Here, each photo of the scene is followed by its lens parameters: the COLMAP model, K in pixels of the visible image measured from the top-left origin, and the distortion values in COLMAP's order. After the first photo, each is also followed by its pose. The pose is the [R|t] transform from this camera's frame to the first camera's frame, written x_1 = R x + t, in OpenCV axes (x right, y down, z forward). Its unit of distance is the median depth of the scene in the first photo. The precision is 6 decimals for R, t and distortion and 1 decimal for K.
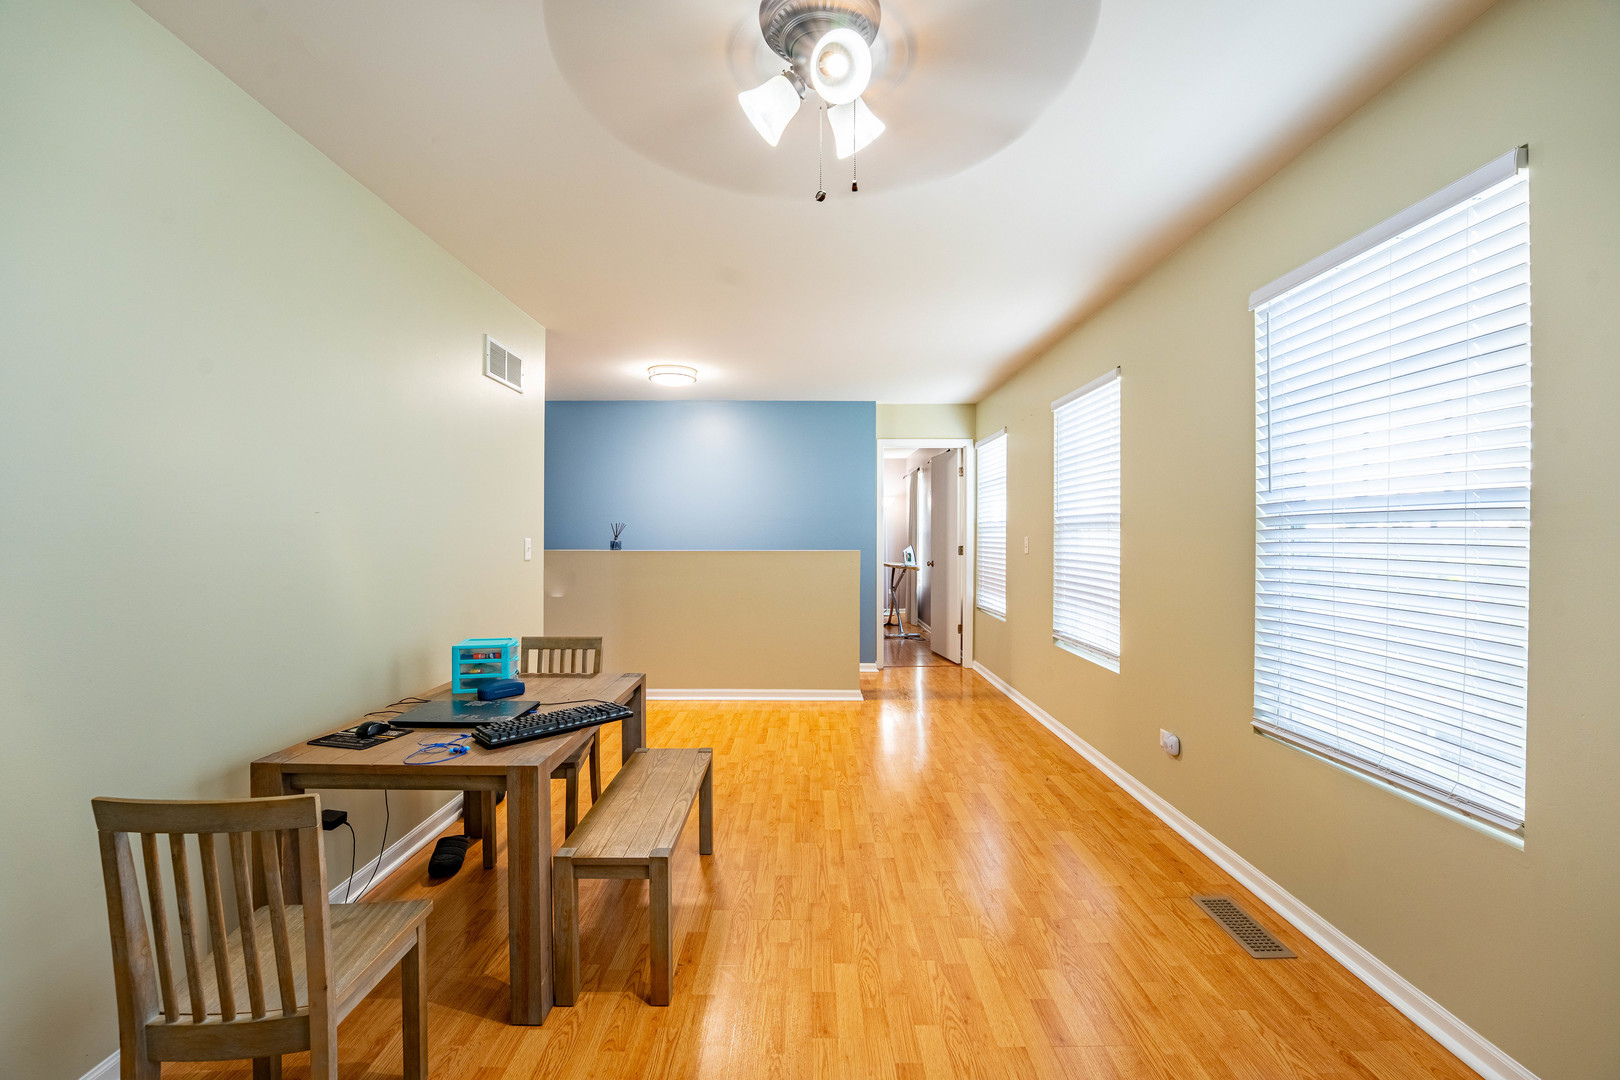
lens RADIAL K [[662.3, 0, 813.0], [0, 662.3, 541.3], [0, 0, 1]] dist [-0.025931, 0.002769]
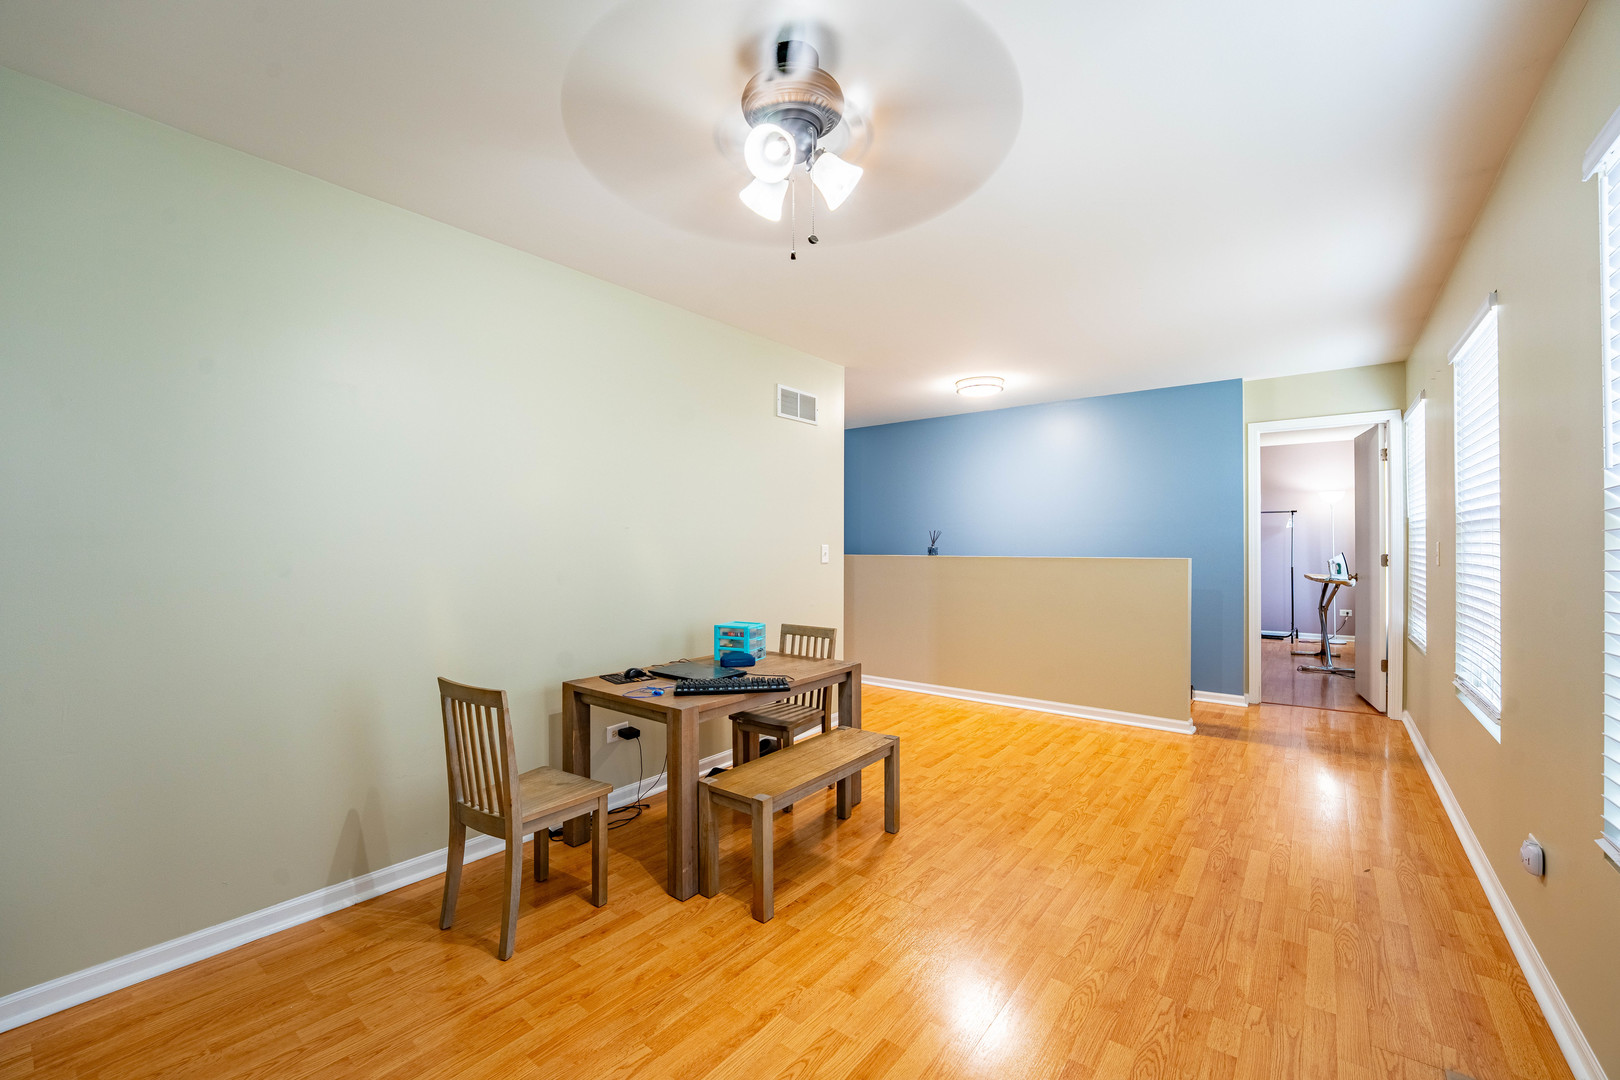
lens RADIAL K [[662.3, 0, 804.9], [0, 662.3, 541.3], [0, 0, 1]] dist [-0.025931, 0.002769]
pose [[0.780969, -0.005660, -0.624545, 0.303750], [-0.000623, 0.999951, -0.009841, 0.000669], [0.624570, 0.008074, 0.780927, 0.036470]]
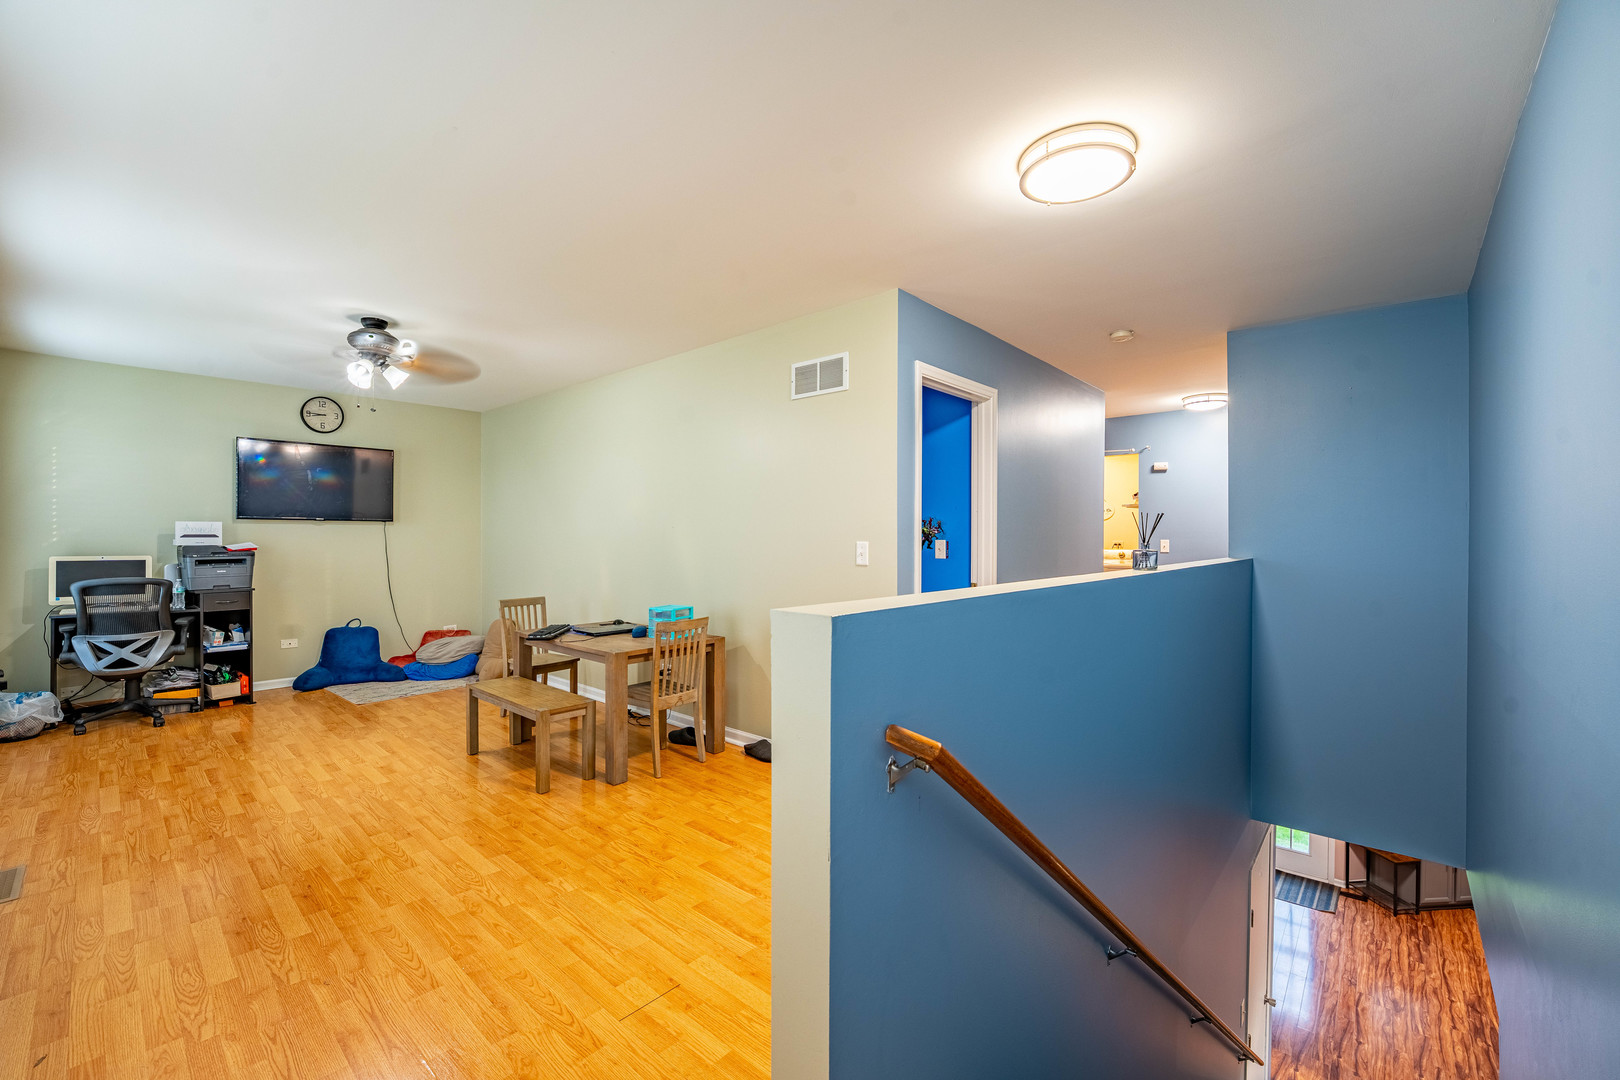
lens RADIAL K [[662.3, 0, 806.2], [0, 662.3, 539.9], [0, 0, 1]] dist [-0.025931, 0.002769]
pose [[-0.676801, -0.001429, -0.736165, 0.307555], [-0.009643, 0.999930, 0.006924, -0.013542], [0.736103, 0.011785, -0.676767, 1.624161]]
